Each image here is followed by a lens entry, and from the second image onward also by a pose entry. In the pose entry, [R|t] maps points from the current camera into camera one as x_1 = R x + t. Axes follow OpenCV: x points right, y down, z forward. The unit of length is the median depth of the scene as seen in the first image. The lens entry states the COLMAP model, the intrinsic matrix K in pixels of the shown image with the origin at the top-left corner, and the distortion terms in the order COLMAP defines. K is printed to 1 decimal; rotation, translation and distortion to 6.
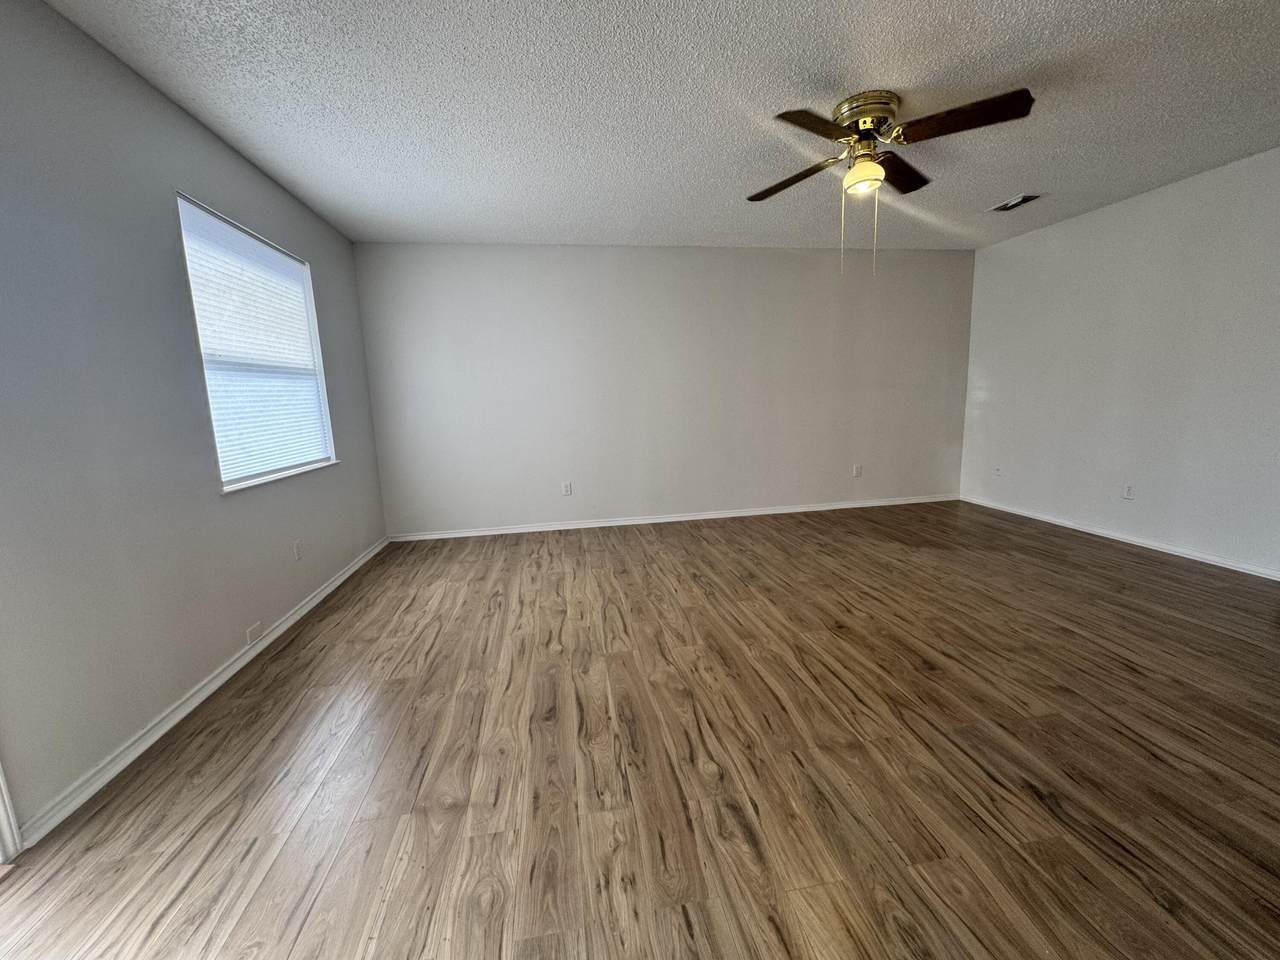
lens RADIAL K [[514.6, 0, 640.0], [0, 514.6, 480.0], [0, 0, 1]] dist [0.000030, -0.000108]
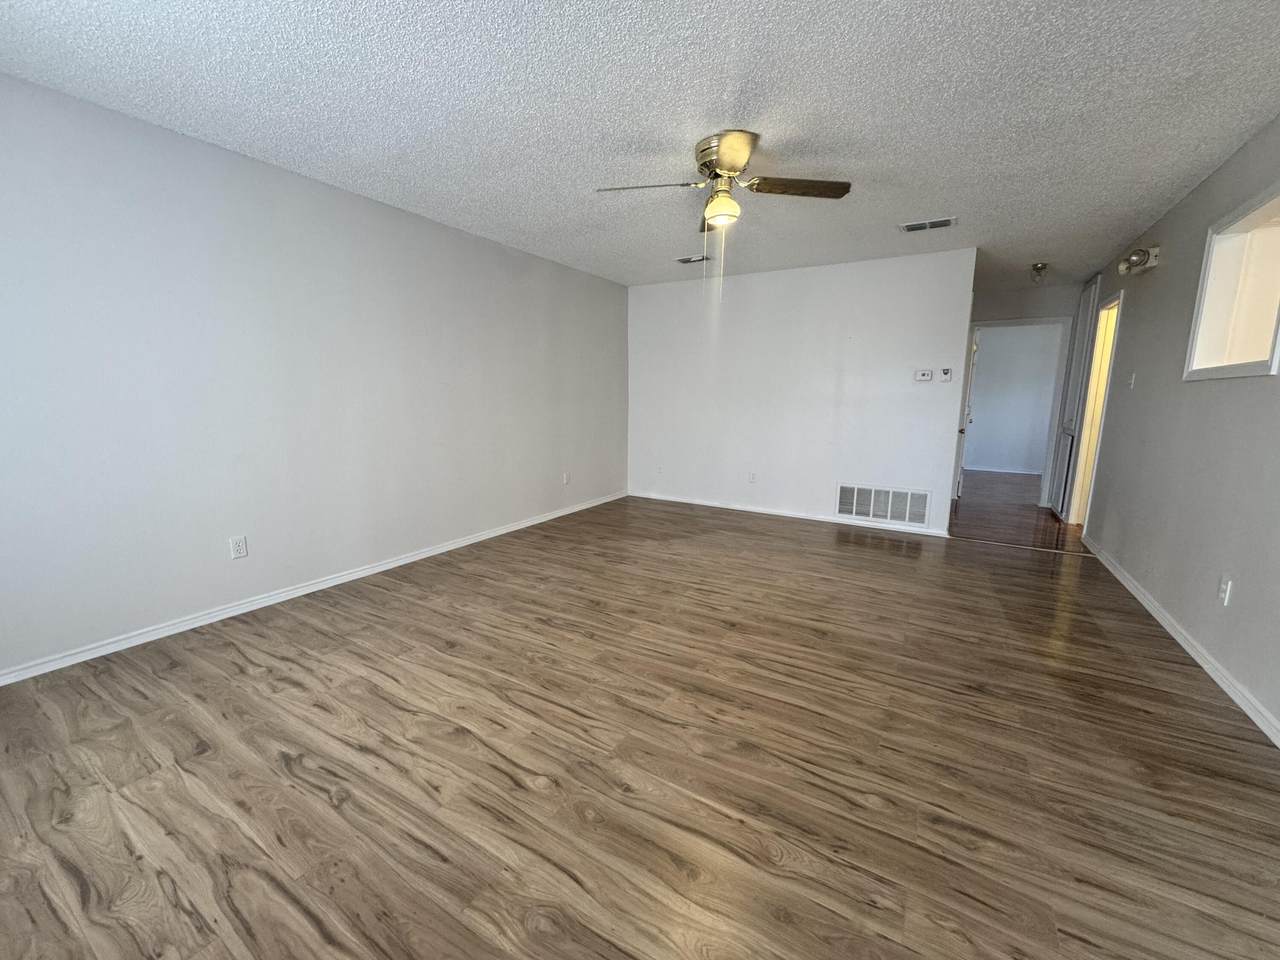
lens RADIAL K [[503.1, 0, 640.0], [0, 503.1, 480.0], [0, 0, 1]] dist [-0.001587, -0.000003]
pose [[0.650589, -0.088590, 0.754245, -0.469364], [0.093640, 0.994952, 0.036091, -0.071141], [-0.753634, 0.047147, 0.655601, 0.389145]]
